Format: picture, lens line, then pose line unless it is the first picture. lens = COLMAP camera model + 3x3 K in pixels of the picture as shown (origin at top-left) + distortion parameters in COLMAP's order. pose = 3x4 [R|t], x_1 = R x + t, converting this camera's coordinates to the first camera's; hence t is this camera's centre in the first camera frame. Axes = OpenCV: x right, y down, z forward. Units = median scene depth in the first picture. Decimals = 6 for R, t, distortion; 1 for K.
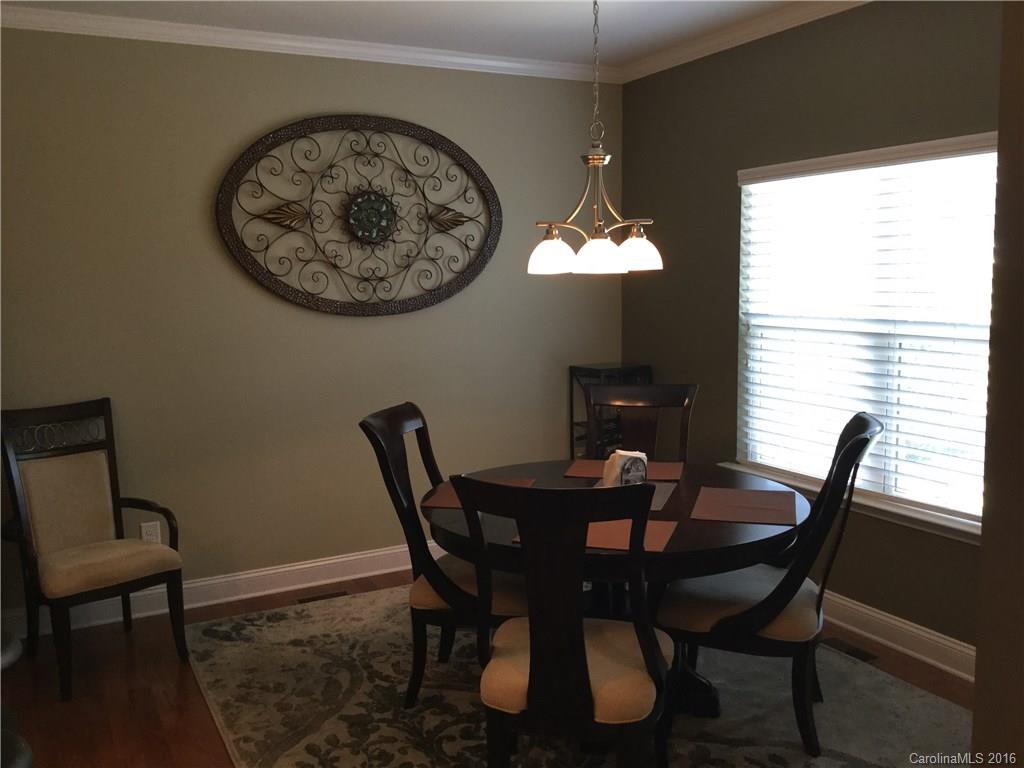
lens RADIAL K [[929.9, 0, 516.6], [0, 929.9, 391.7], [0, 0, 1]] dist [0.012314, 0.000000]
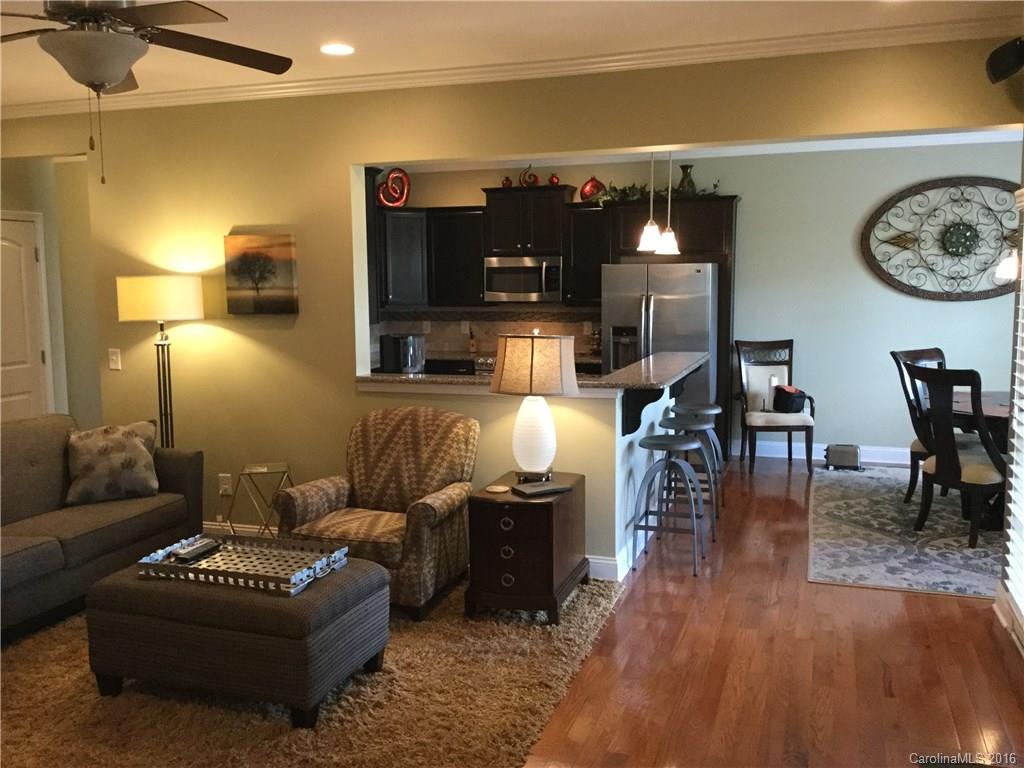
lens RADIAL K [[929.9, 0, 512.4], [0, 929.9, 385.7], [0, 0, 1]] dist [0.012314, 0.000000]
pose [[0.683400, 0.089487, -0.724539, 0.508122], [-0.090865, 0.995168, 0.037206, 0.074196], [0.724367, 0.040409, 0.688229, -0.660796]]
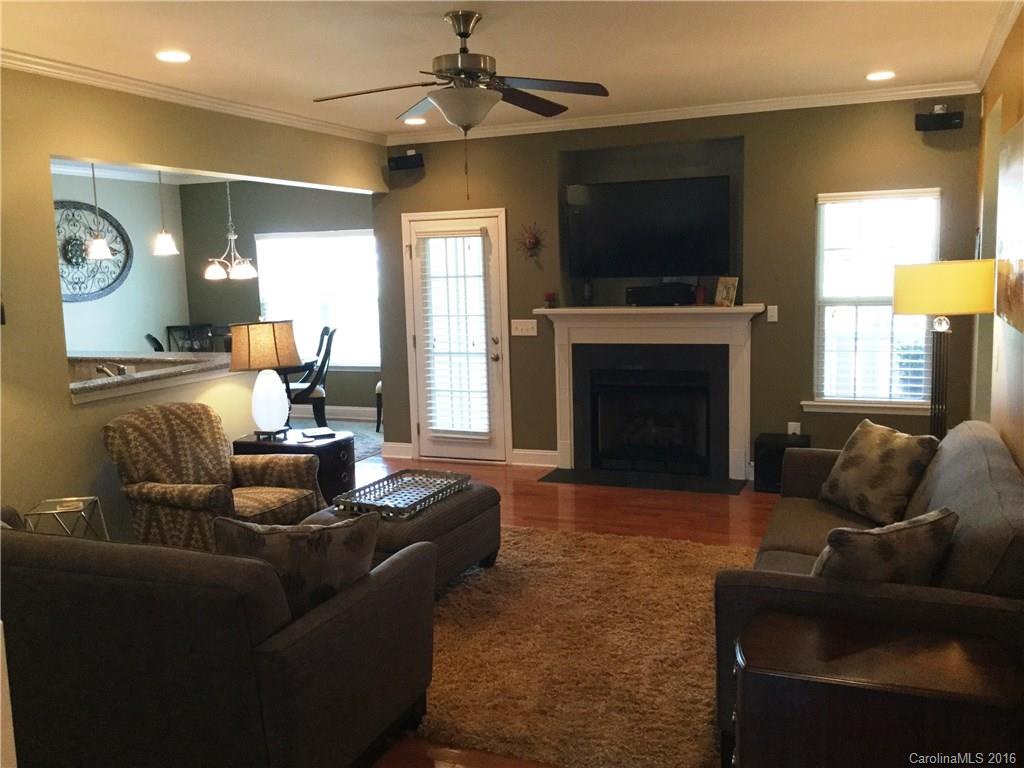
lens RADIAL K [[929.9, 0, 508.4], [0, 929.9, 383.9], [0, 0, 1]] dist [0.012314, 0.000000]
pose [[0.770685, -0.085420, 0.631465, -0.738322], [0.093443, 0.995411, 0.020608, 0.141364], [-0.630328, 0.043124, 0.775130, -1.135715]]
